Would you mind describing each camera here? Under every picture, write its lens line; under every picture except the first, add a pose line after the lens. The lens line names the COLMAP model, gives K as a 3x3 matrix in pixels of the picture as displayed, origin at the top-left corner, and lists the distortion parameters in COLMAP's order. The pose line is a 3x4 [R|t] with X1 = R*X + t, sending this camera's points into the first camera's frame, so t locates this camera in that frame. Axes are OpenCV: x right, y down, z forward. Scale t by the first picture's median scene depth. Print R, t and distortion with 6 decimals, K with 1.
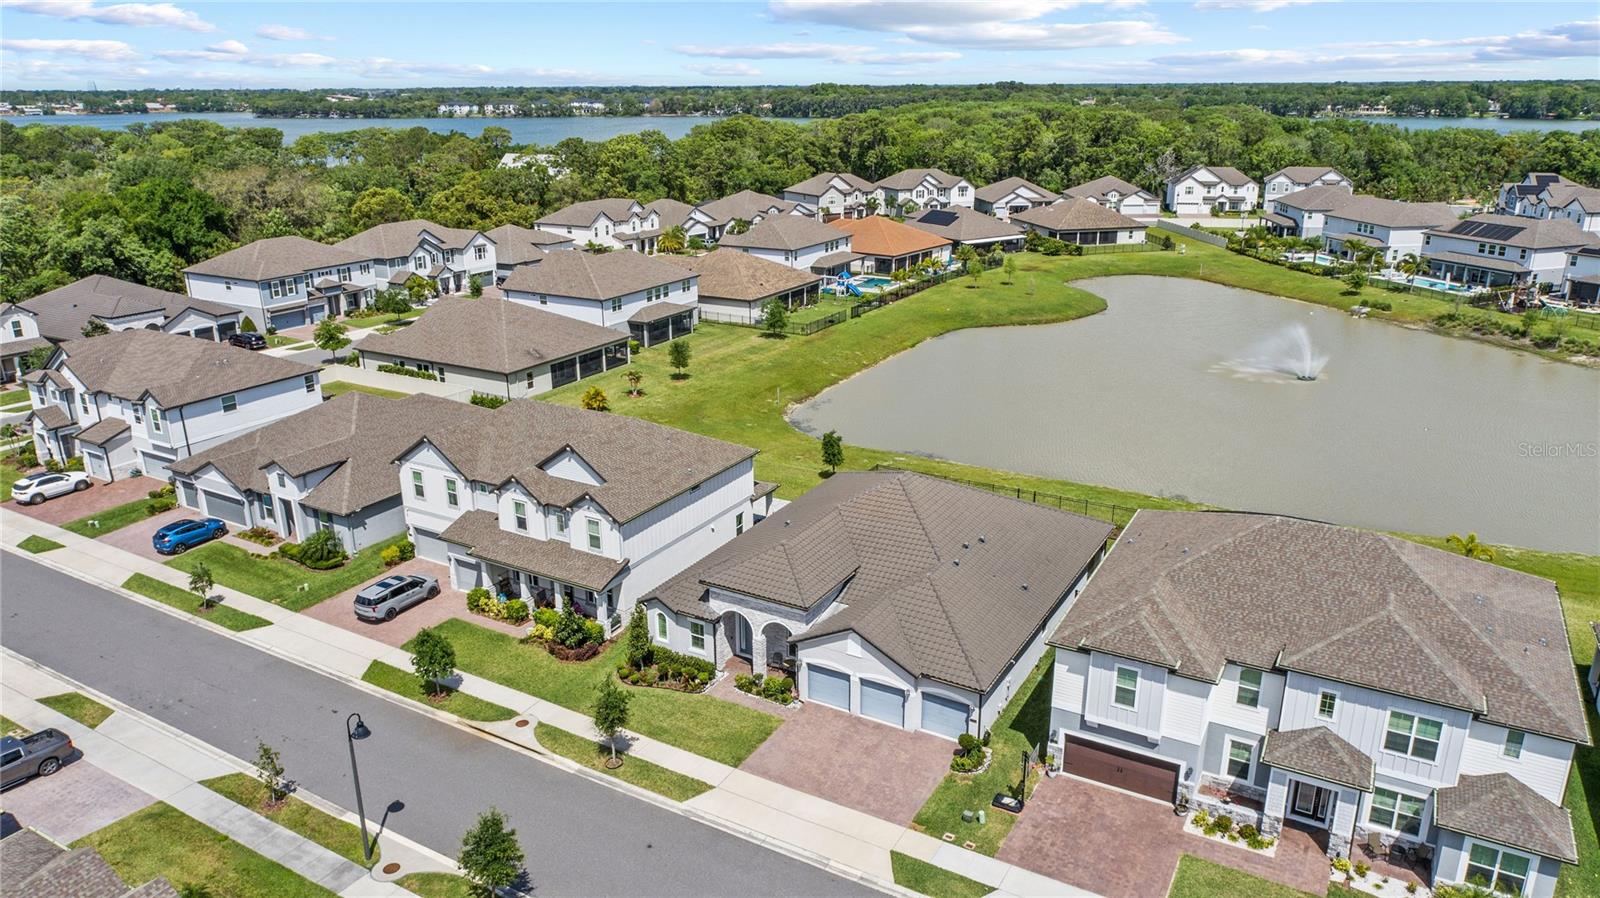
lens RADIAL K [[1084.8, 0, 799.6], [0, 1084.8, 440.5], [0, 0, 1]] dist [-0.009935, 0.017279]
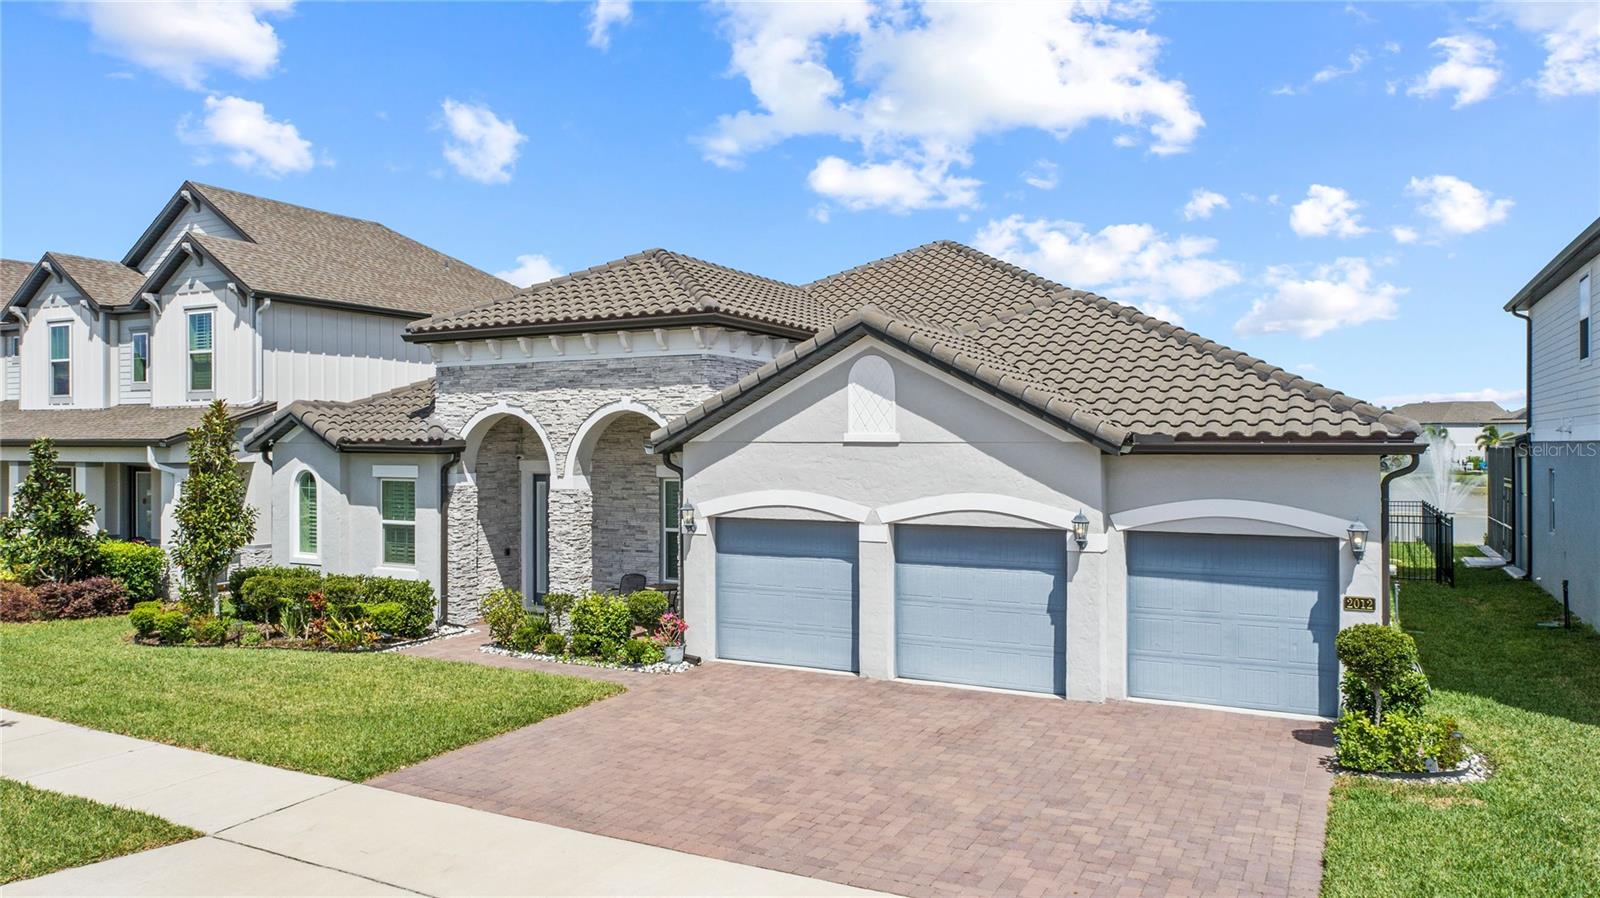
lens RADIAL K [[1084.8, 0, 799.6], [0, 1084.8, 440.5], [0, 0, 1]] dist [-0.009935, 0.017279]
pose [[0.999099, 0.006338, 0.041958, 0.015956], [0.007289, 0.948457, -0.316822, 0.242343], [-0.041804, 0.316843, 0.947556, 0.607996]]
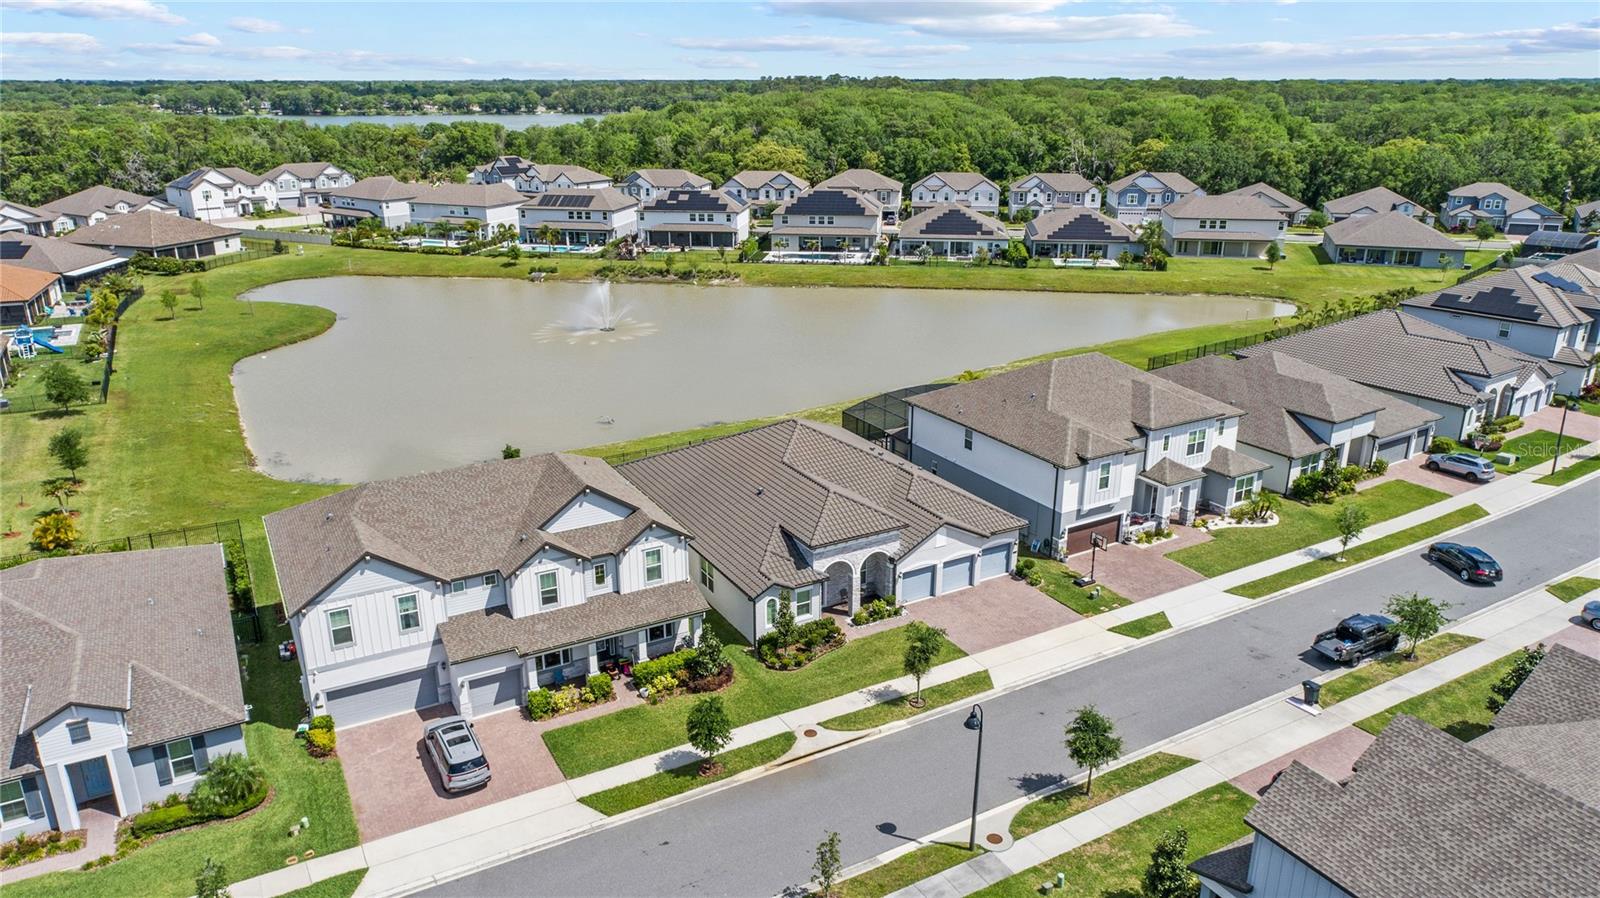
lens RADIAL K [[1084.8, 0, 799.6], [0, 1084.8, 440.5], [0, 0, 1]] dist [-0.009935, 0.017279]
pose [[0.506869, -0.267179, 0.819572, -0.837703], [0.266420, 0.952761, 0.145830, -0.113590], [-0.819819, 0.144434, 0.554107, 0.364664]]
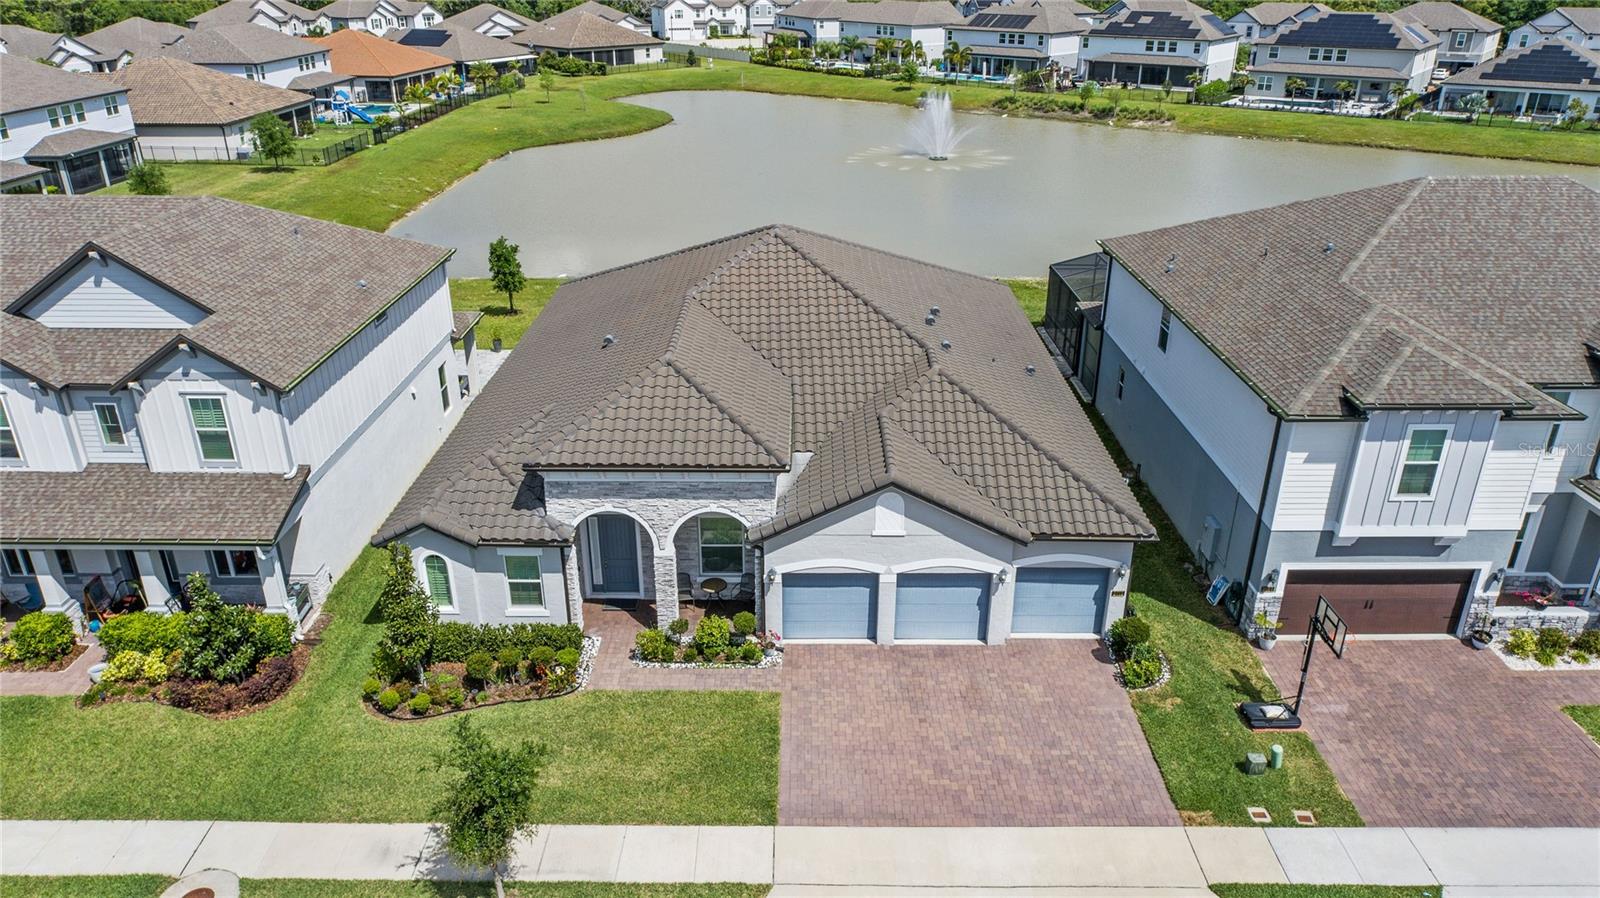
lens RADIAL K [[1084.8, 0, 799.6], [0, 1084.8, 440.5], [0, 0, 1]] dist [-0.009935, 0.017279]
pose [[0.868668, -0.194809, 0.455484, -0.179493], [0.148337, 0.979534, 0.136046, 0.064596], [-0.472665, -0.050614, 0.879787, 0.473589]]
